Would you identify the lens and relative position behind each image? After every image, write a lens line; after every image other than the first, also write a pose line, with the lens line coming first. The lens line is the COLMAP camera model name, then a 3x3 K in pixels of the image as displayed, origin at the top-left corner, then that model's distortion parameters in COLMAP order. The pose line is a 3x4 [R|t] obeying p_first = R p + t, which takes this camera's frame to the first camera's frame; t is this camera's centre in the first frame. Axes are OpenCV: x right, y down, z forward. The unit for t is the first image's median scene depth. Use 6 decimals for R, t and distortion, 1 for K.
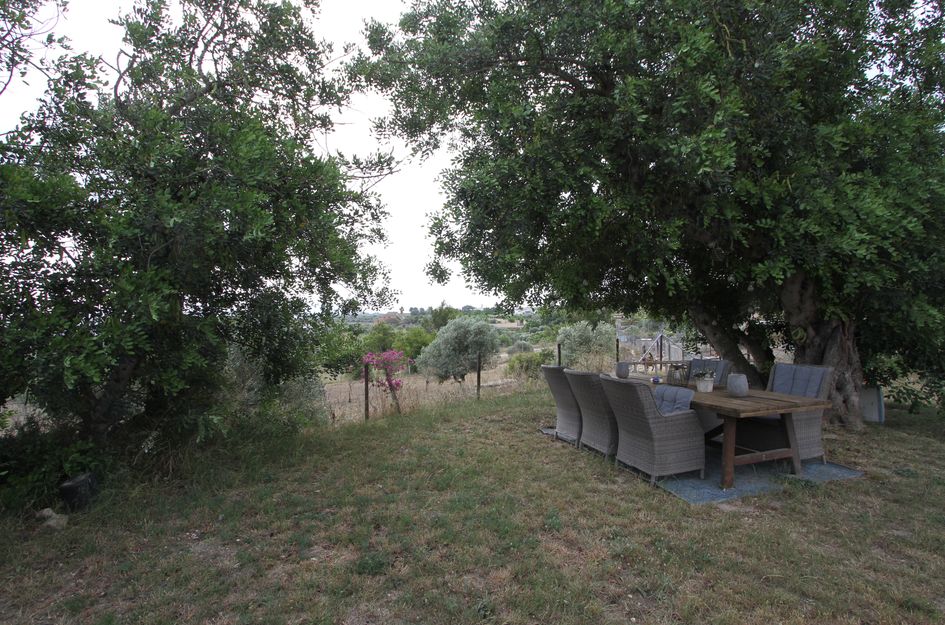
lens RADIAL K [[478.5, 0, 473.3], [0, 478.5, 312.8], [0, 0, 1]] dist [0.002284, 0.000022]
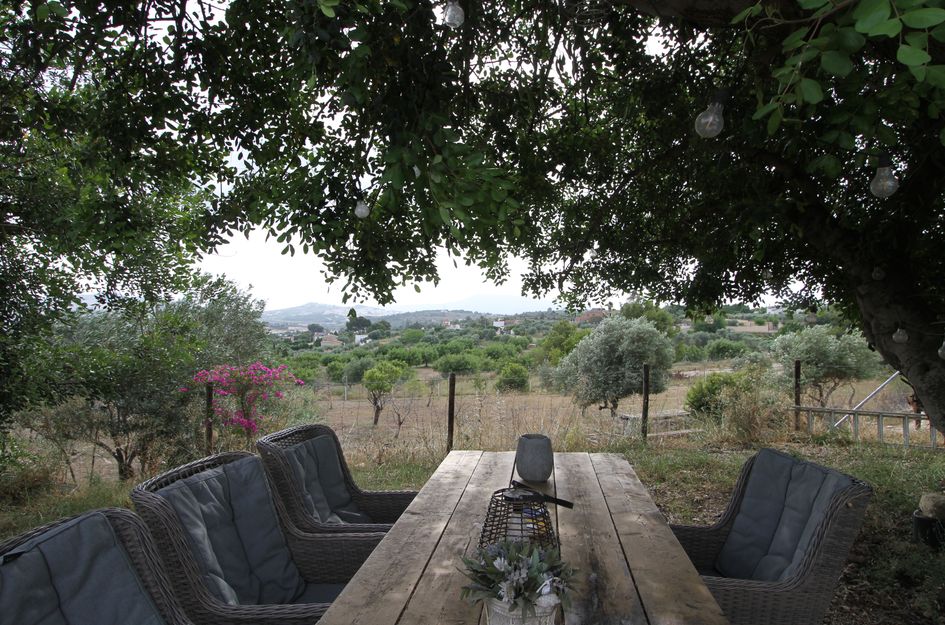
lens RADIAL K [[570.4, 0, 474.7], [0, 570.4, 308.9], [0, 0, 1]] dist [0.001921, 0.000664]
pose [[0.915494, 0.013824, -0.402094, 0.455061], [-0.014426, 0.999895, 0.001532, 0.007268], [0.402073, 0.004398, 0.915597, 0.609252]]
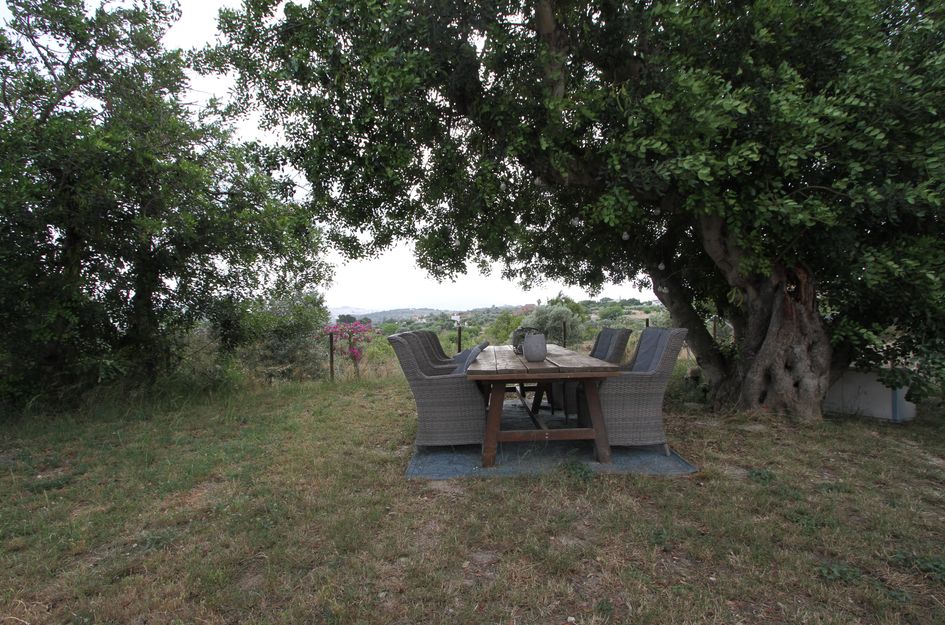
lens RADIAL K [[447.5, 0, 468.9], [0, 447.5, 310.7], [0, 0, 1]] dist [-0.001965, -0.000116]
pose [[0.944288, -0.004139, -0.329096, 0.516367], [0.007120, 0.999944, 0.007852, 0.059679], [0.329045, -0.009758, 0.944264, 0.174189]]
